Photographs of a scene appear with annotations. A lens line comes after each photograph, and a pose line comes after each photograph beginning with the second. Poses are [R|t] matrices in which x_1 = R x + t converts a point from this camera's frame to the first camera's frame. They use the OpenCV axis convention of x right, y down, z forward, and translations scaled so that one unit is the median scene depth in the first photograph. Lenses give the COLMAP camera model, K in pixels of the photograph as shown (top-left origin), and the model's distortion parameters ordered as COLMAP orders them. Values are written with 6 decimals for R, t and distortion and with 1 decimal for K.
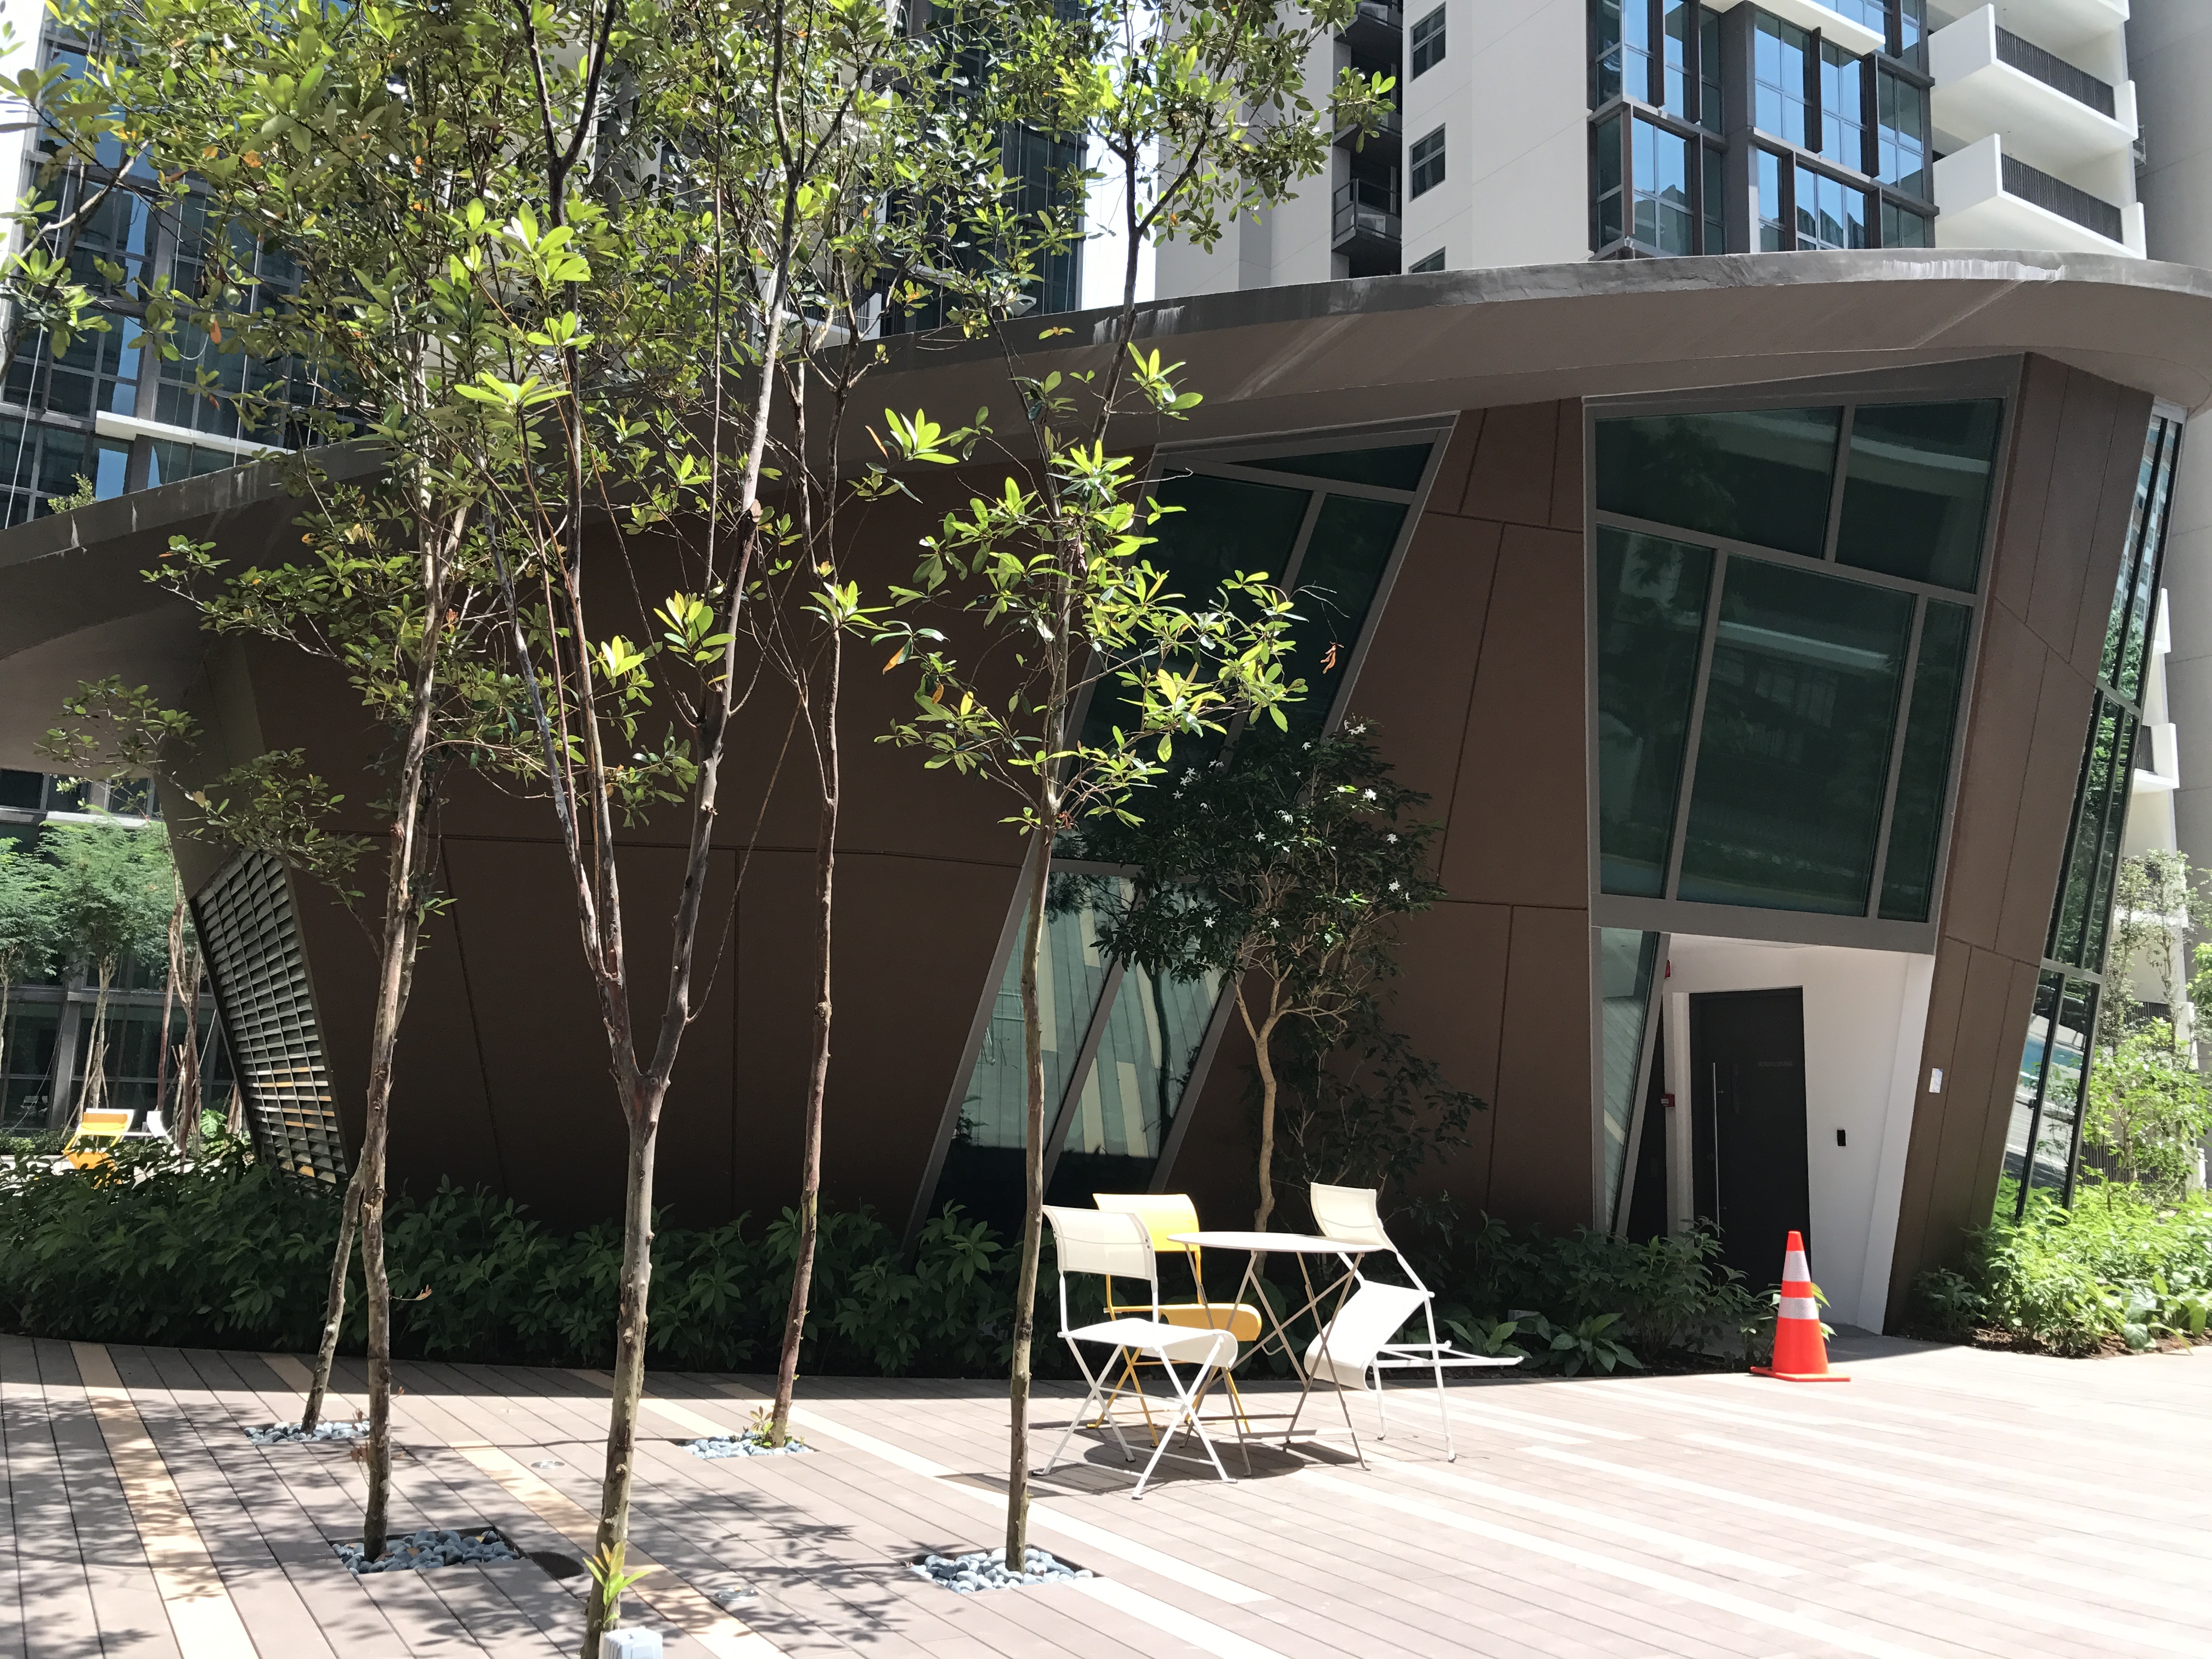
lens RADIAL K [[1784.1, 0, 1106.0], [0, 1784.1, 829.5], [0, 0, 1]] dist [0.027305, -0.002980]
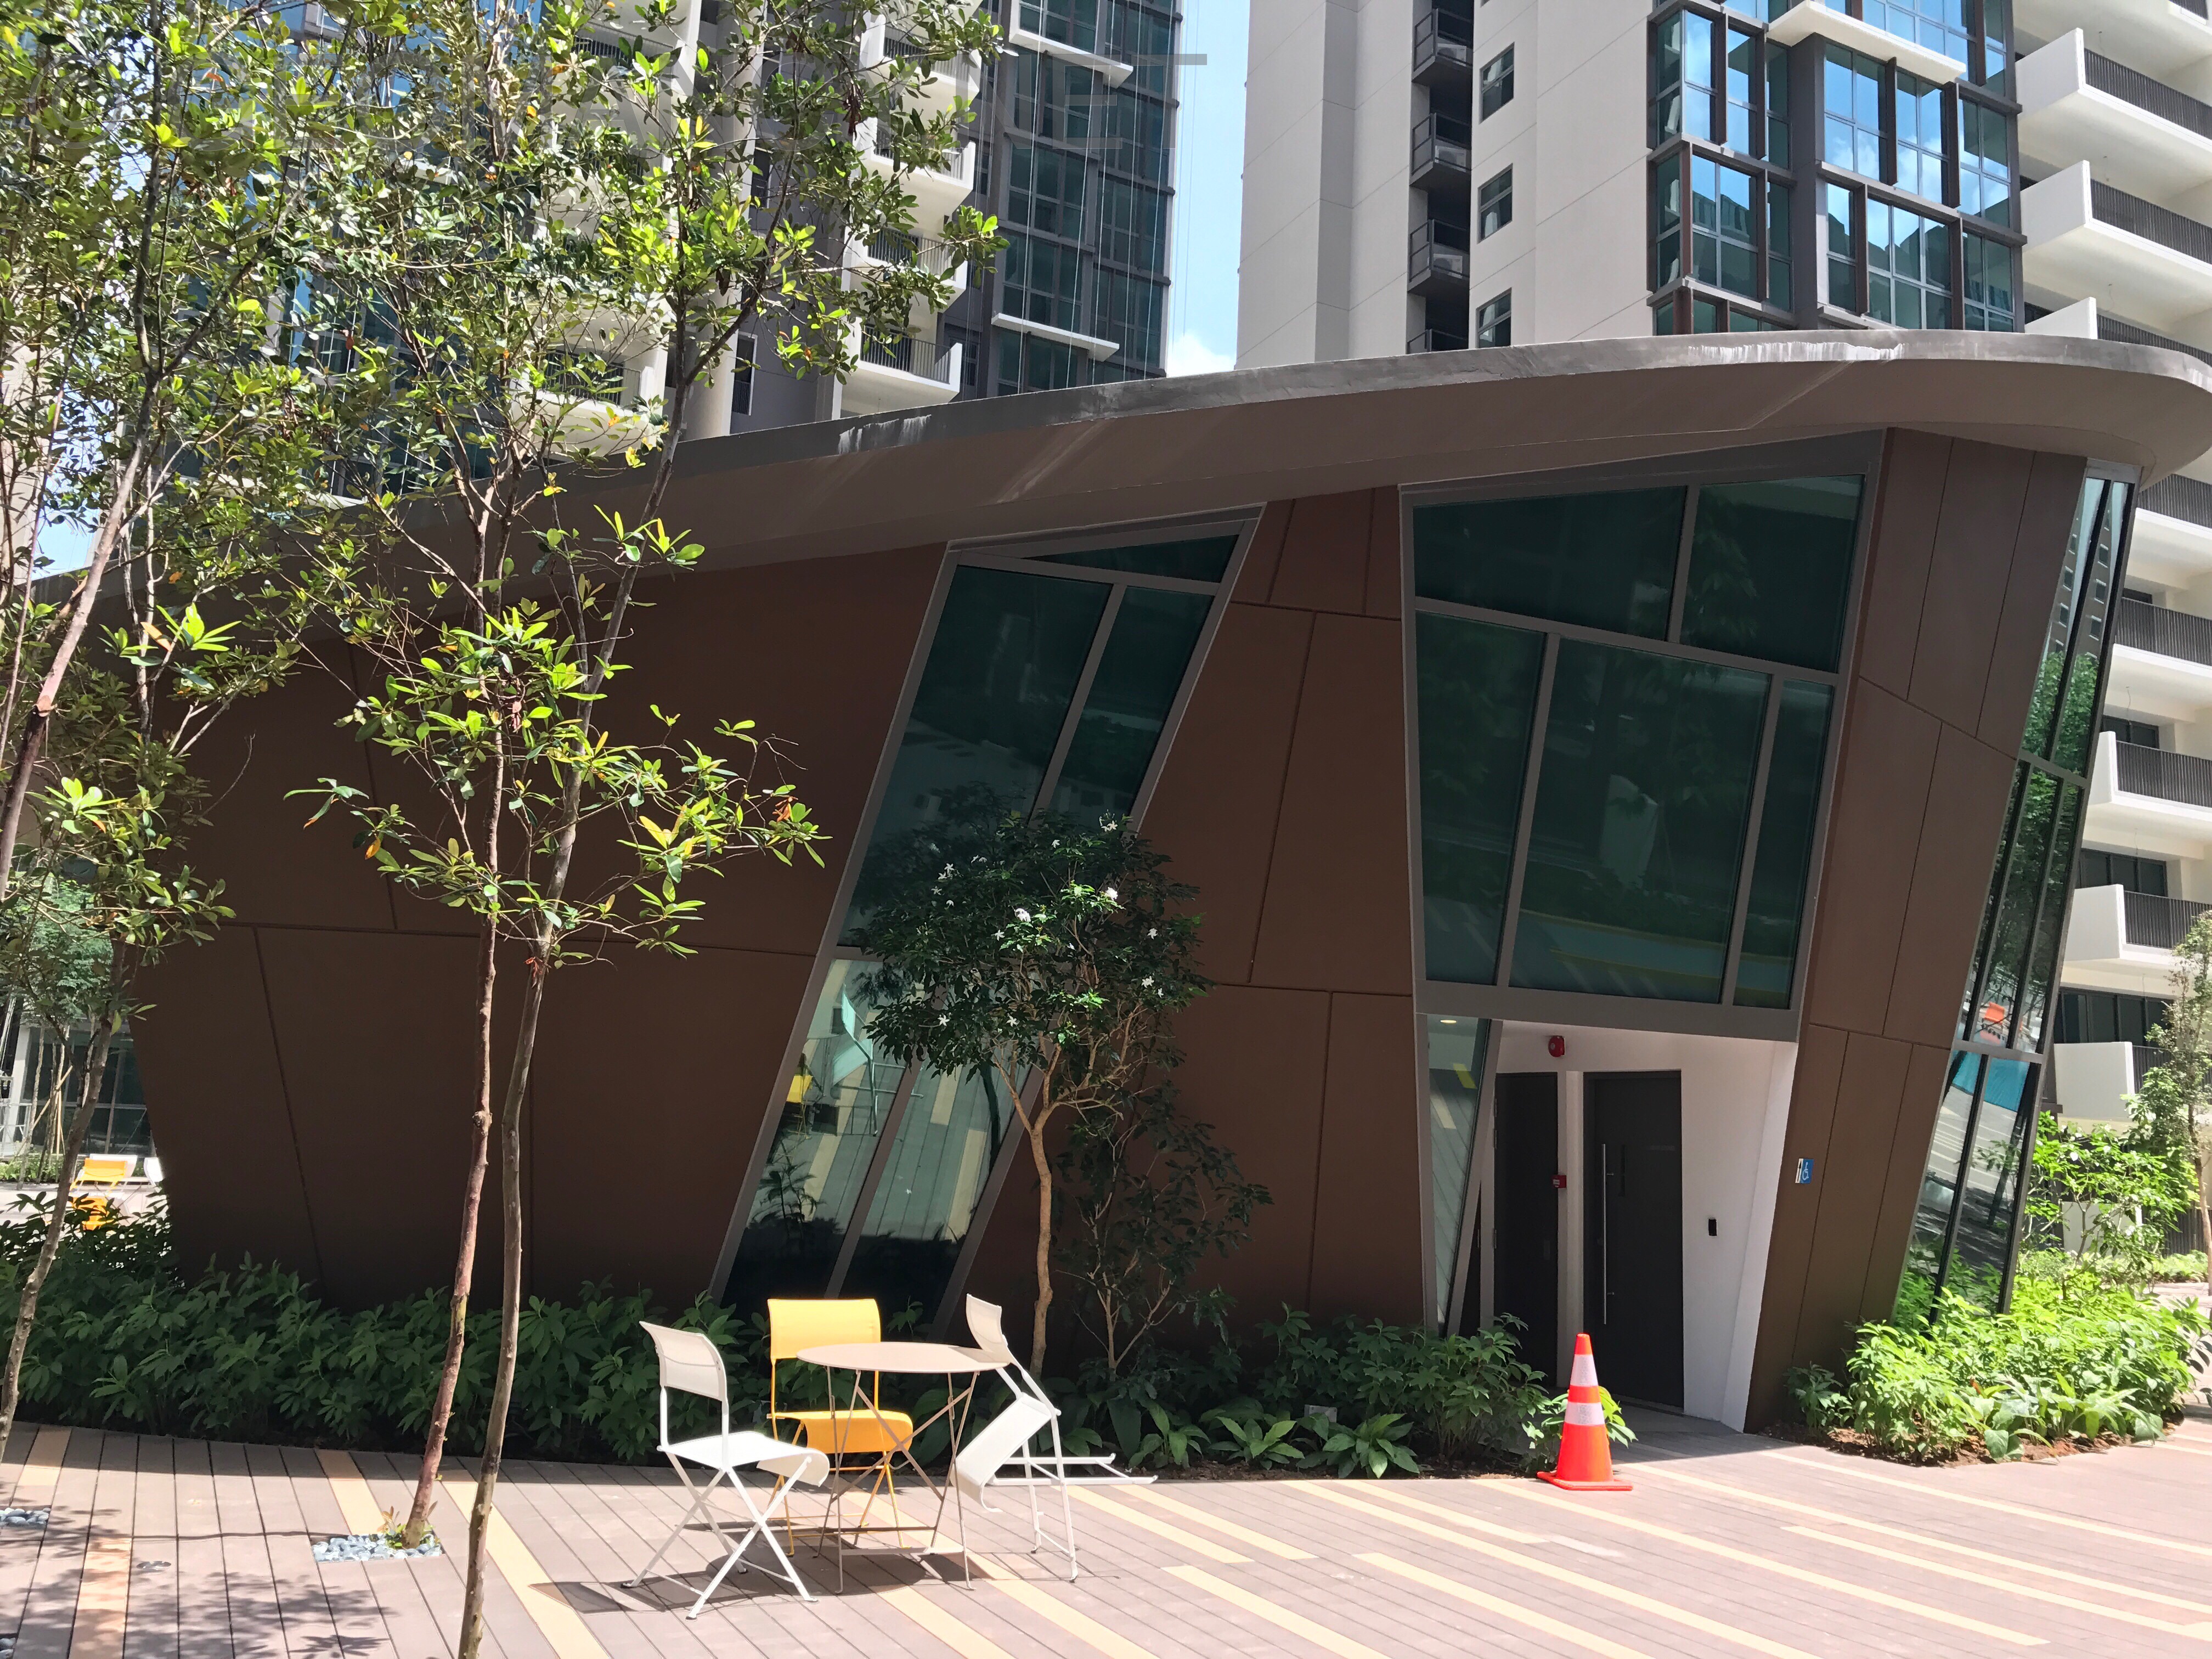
lens RADIAL K [[1771.4, 0, 1106.0], [0, 1771.4, 829.5], [0, 0, 1]] dist [0.067127, -0.084046]
pose [[0.996790, 0.002235, -0.080035, 0.168455], [-0.003549, 0.999861, -0.016282, -0.029612], [0.079988, 0.016514, 0.996659, -0.000443]]
